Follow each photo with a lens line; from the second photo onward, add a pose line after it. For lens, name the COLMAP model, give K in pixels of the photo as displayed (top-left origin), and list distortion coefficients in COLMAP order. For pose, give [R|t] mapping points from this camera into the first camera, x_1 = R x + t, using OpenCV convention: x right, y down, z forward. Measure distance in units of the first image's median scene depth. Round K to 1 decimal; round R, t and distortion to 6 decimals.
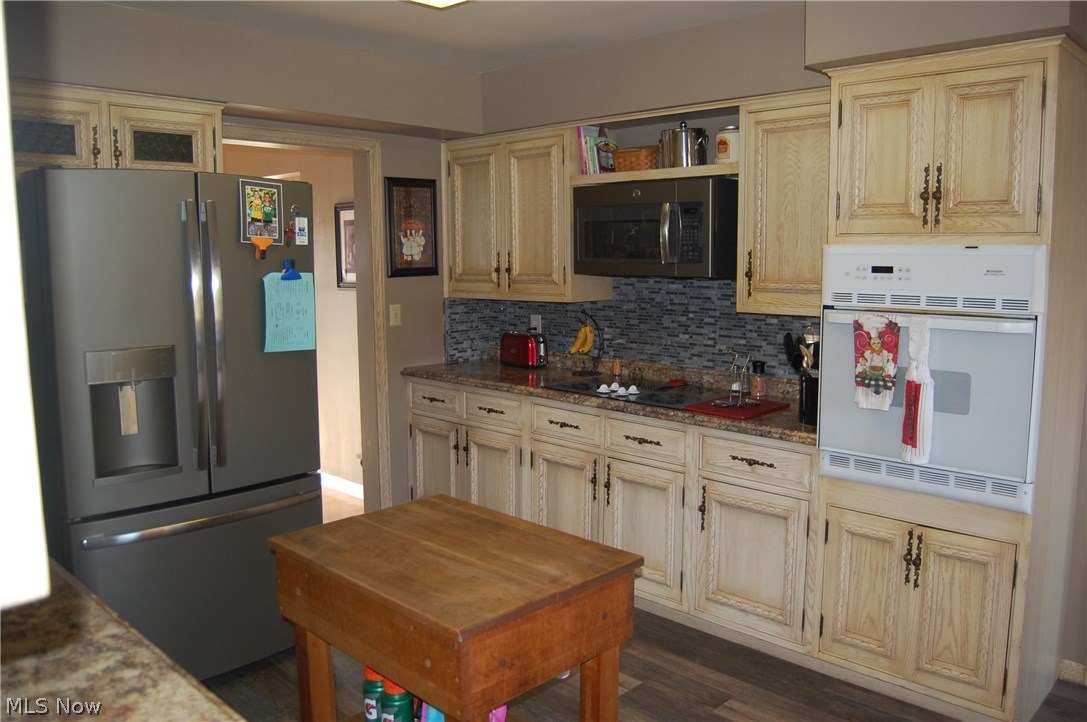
lens RADIAL K [[860.7, 0, 550.7], [0, 860.7, 364.4], [0, 0, 1]] dist [-0.087038, 0.027864]
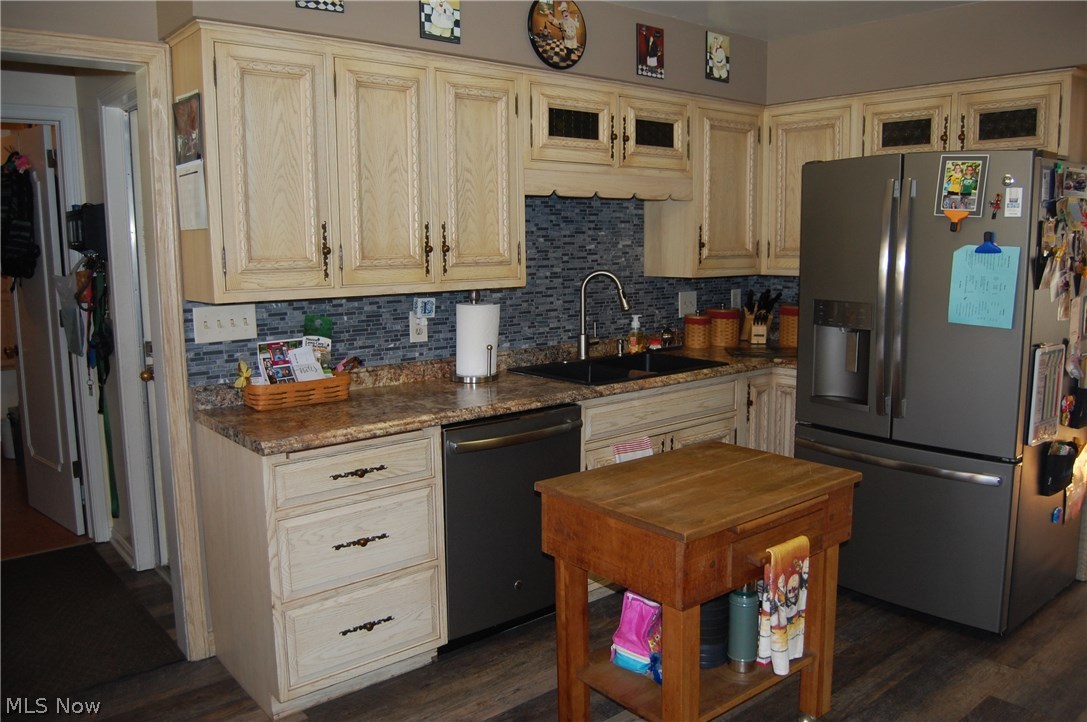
lens RADIAL K [[860.7, 0, 551.0], [0, 860.7, 358.1], [0, 0, 1]] dist [-0.087038, 0.027864]
pose [[-0.117384, 0.141822, -0.982908, 0.743364], [-0.120111, 0.980457, 0.155813, -0.074225], [0.985796, 0.136348, -0.098056, 0.645623]]
